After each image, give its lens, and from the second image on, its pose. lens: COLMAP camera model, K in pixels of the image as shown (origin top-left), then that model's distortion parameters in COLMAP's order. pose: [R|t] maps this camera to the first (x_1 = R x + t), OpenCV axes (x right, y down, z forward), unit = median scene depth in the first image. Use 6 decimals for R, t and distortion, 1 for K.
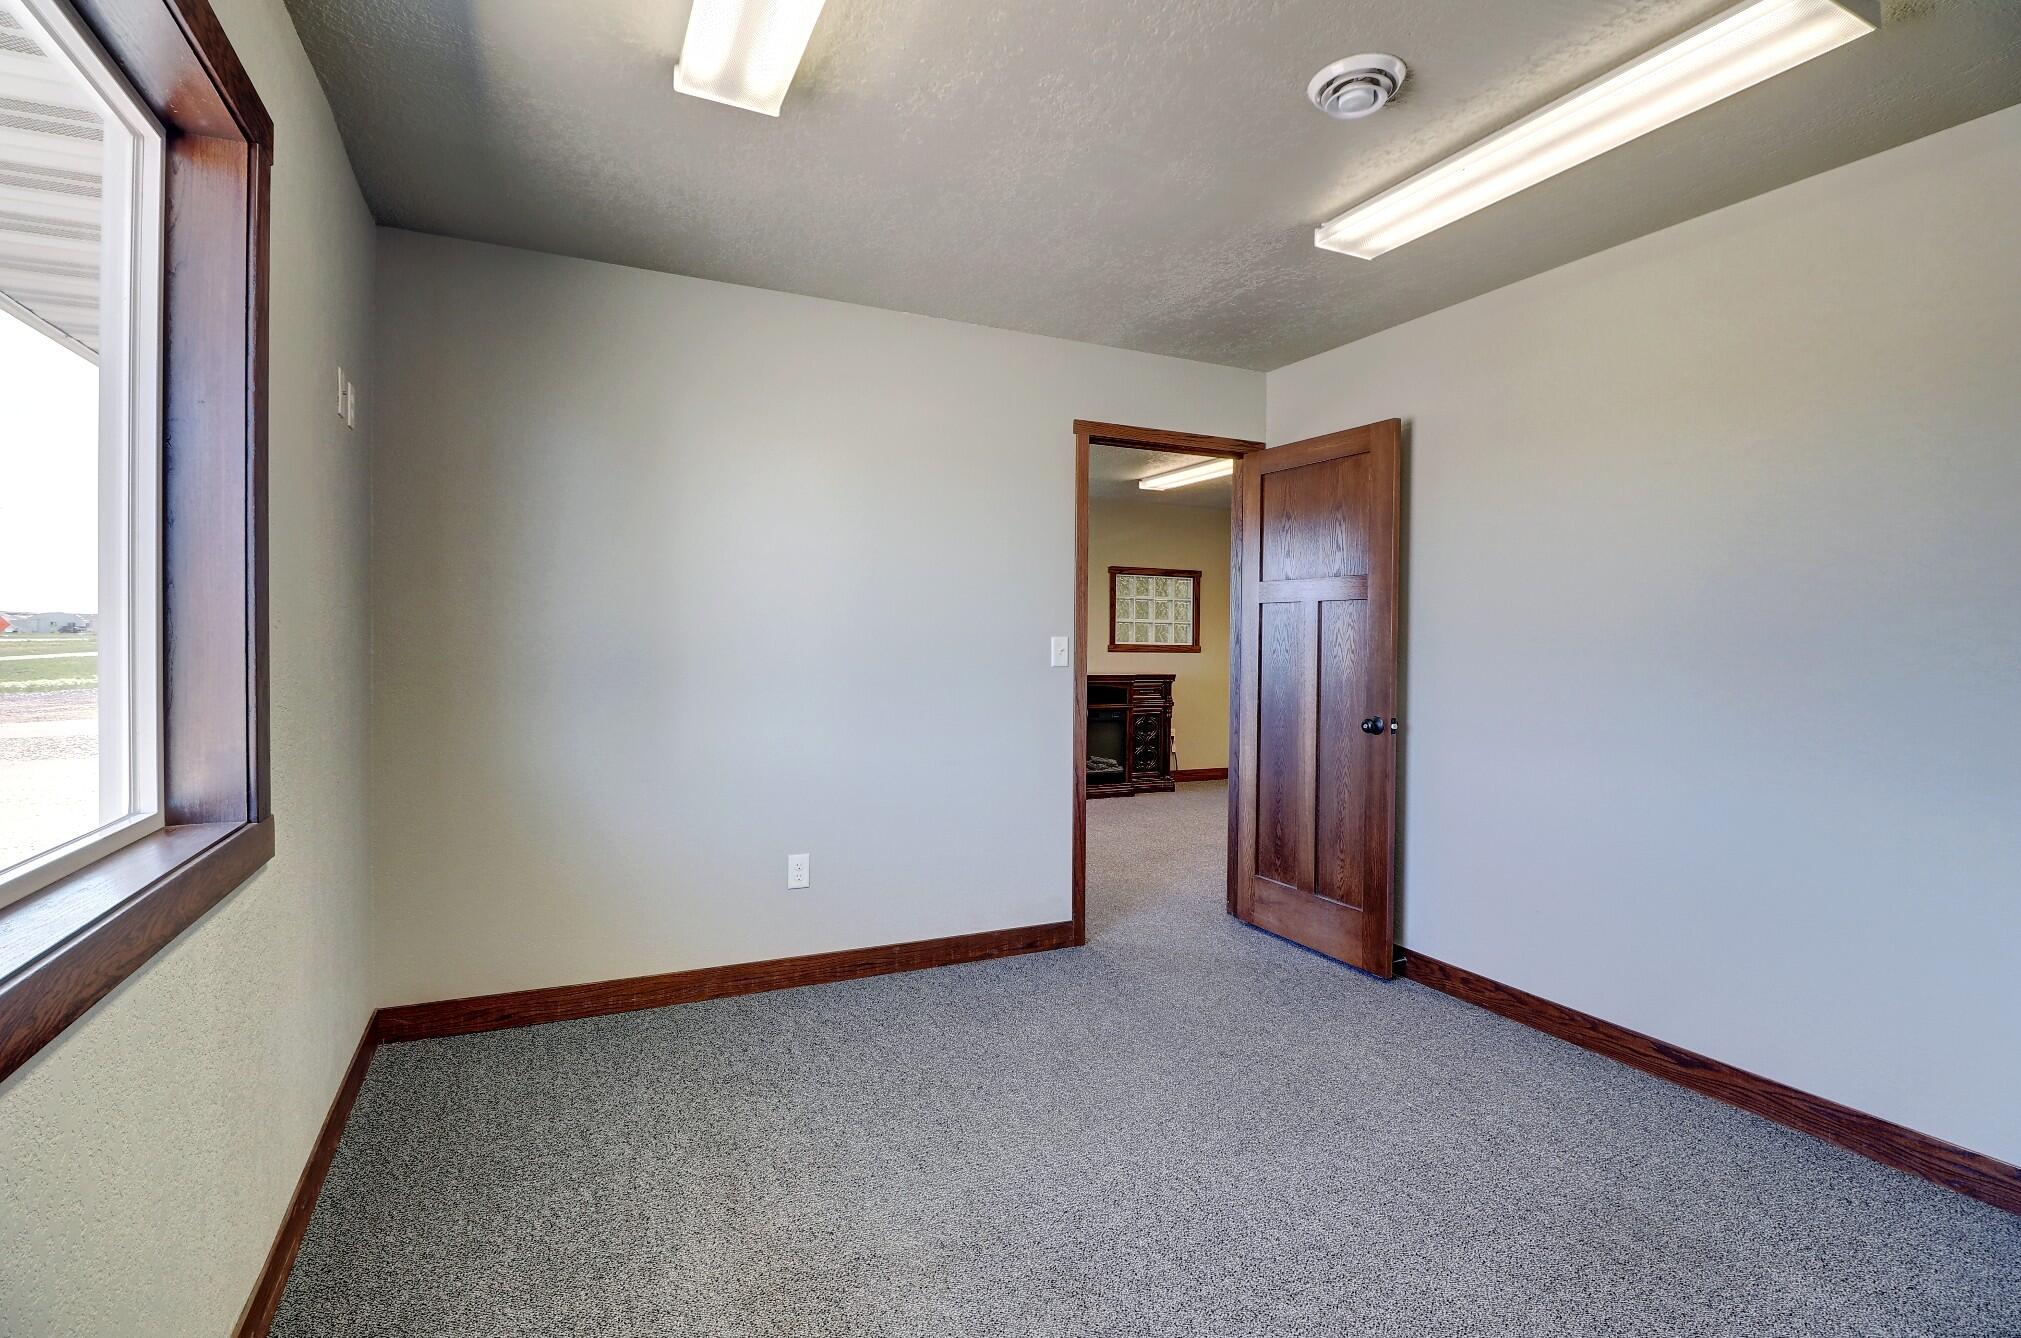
lens RADIAL K [[928.4, 0, 1001.9], [0, 928.4, 646.9], [0, 0, 1]] dist [-0.013977, -0.000185]
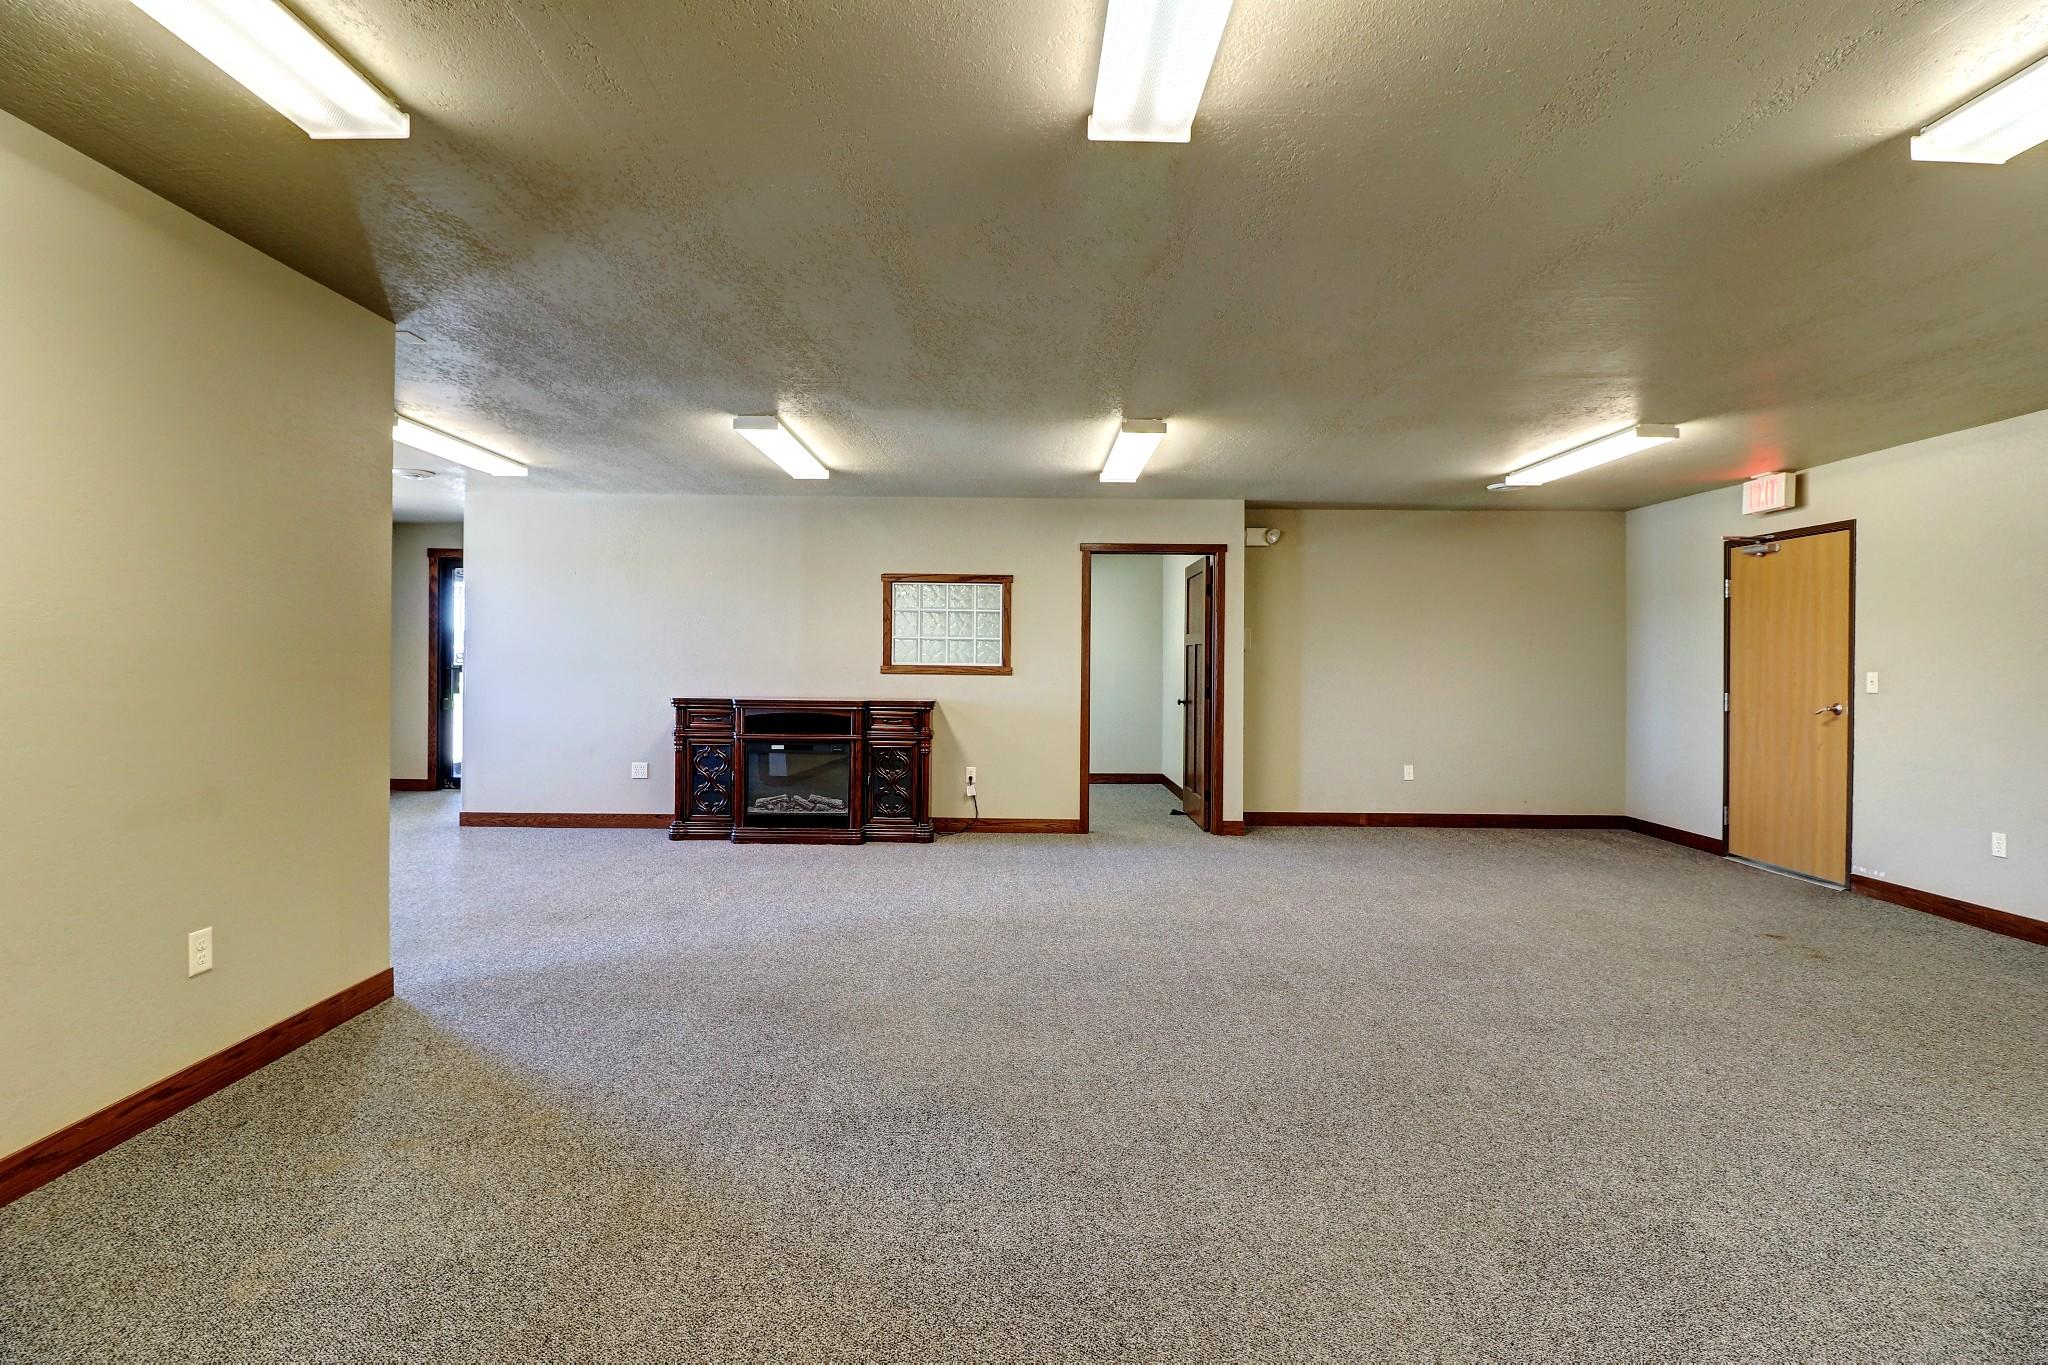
lens RADIAL K [[944.0, 0, 1025.1], [0, 944.0, 662.5], [0, 0, 1]] dist [0.000420, -0.013987]
pose [[0.906913, -0.002929, -0.421307, 0.599399], [-0.002520, 0.999920, -0.012376, 0.005445], [0.421310, 0.012285, 0.906833, 0.266449]]
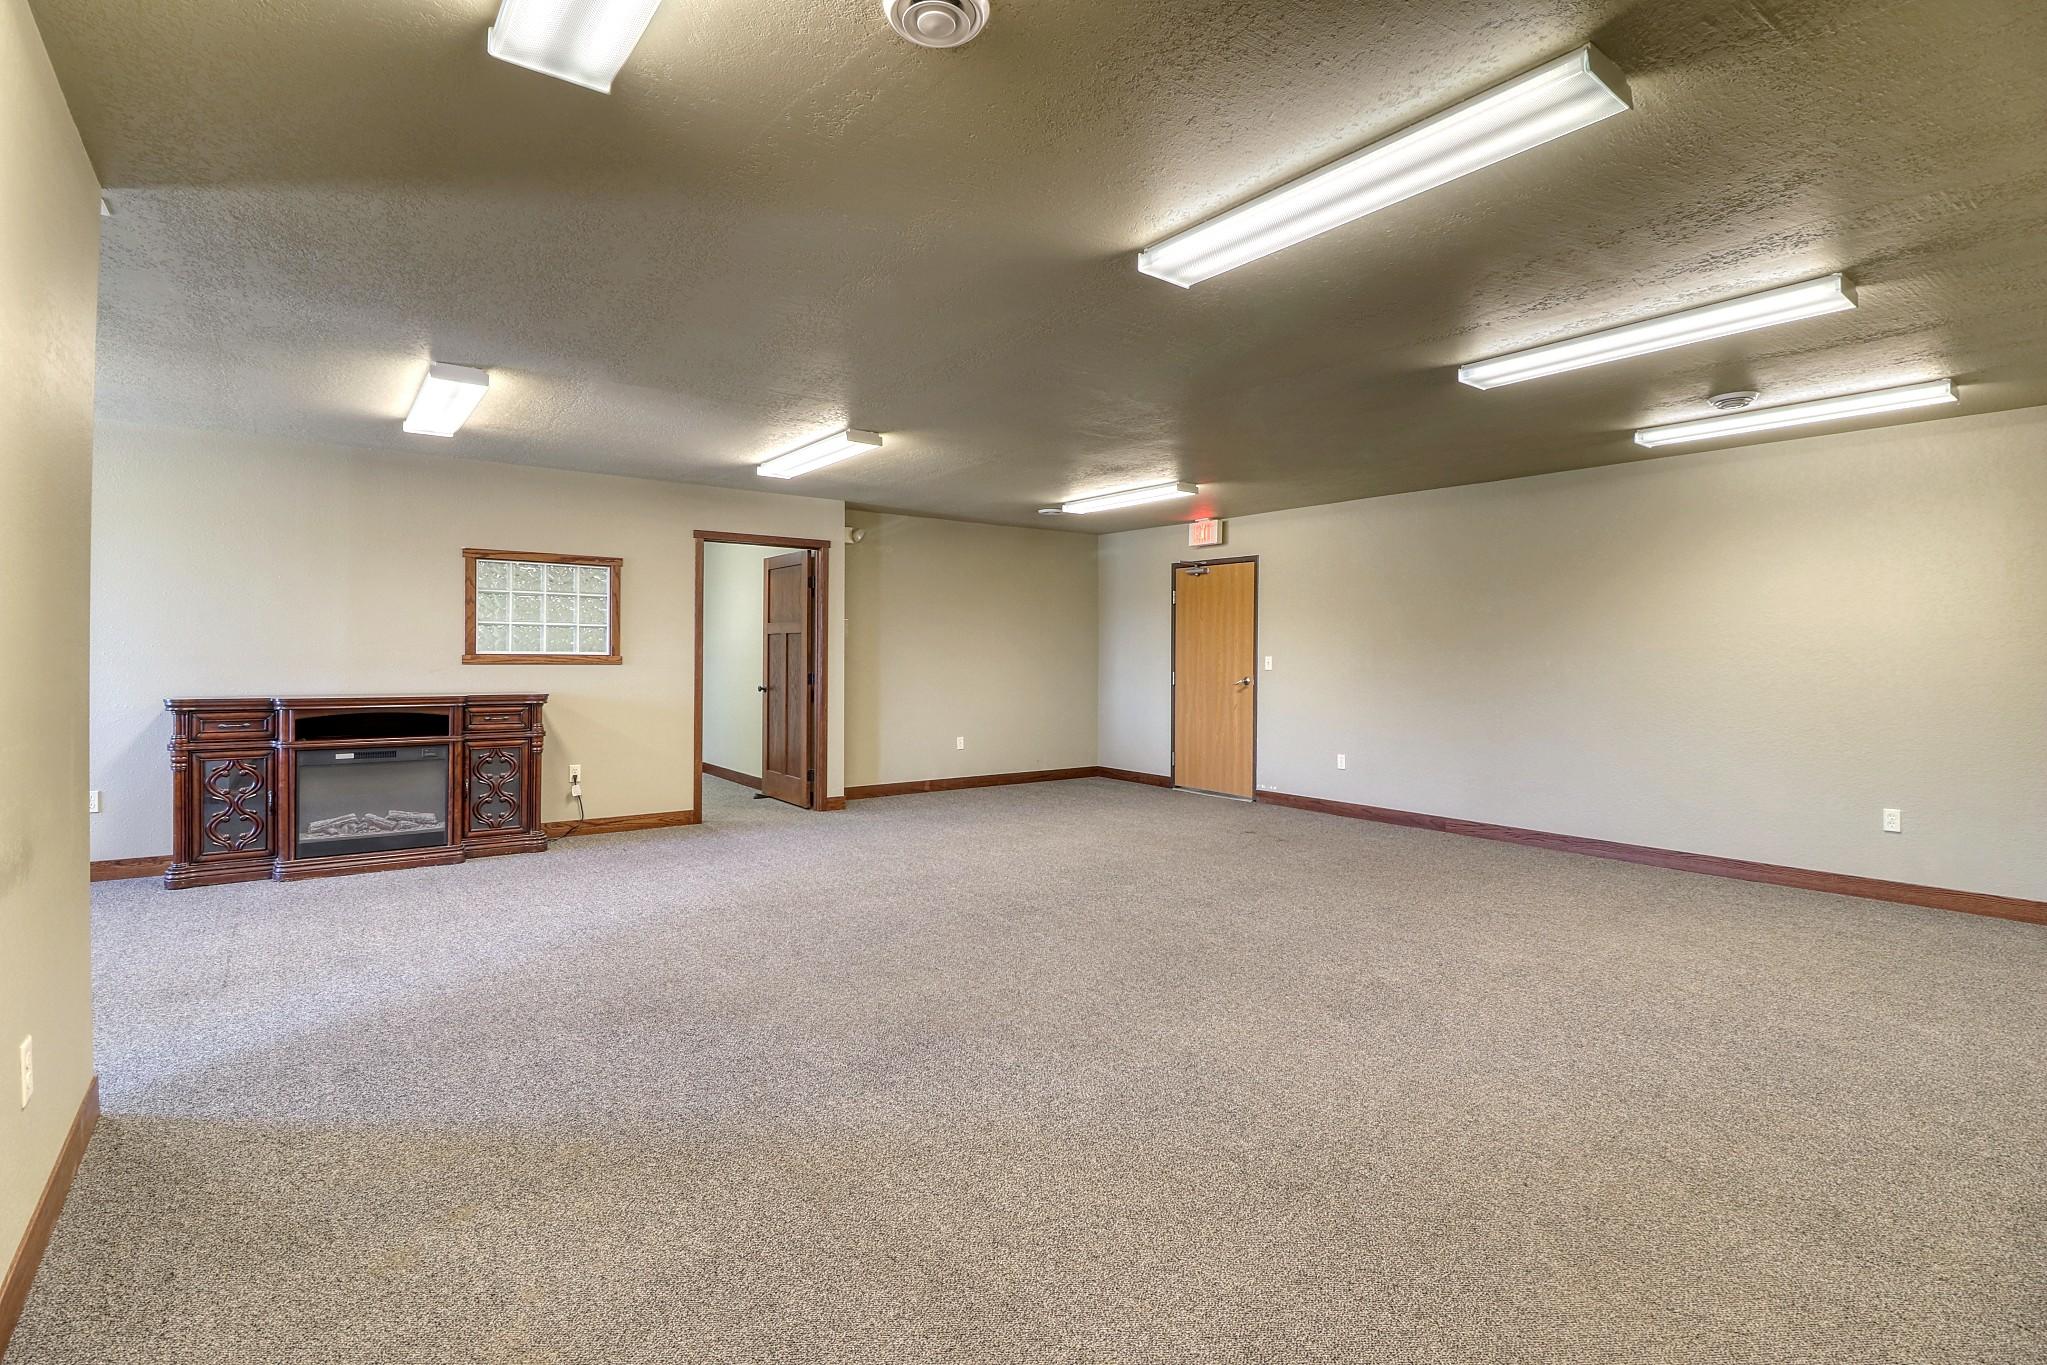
lens RADIAL K [[955.1, 0, 1019.0], [0, 955.1, 651.3], [0, 0, 1]] dist [0.000630, -0.014155]
pose [[0.978128, -0.004183, 0.207961, 0.388272], [0.006085, 0.999945, -0.008510, 0.004173], [-0.207914, 0.009589, 0.978100, 0.166962]]
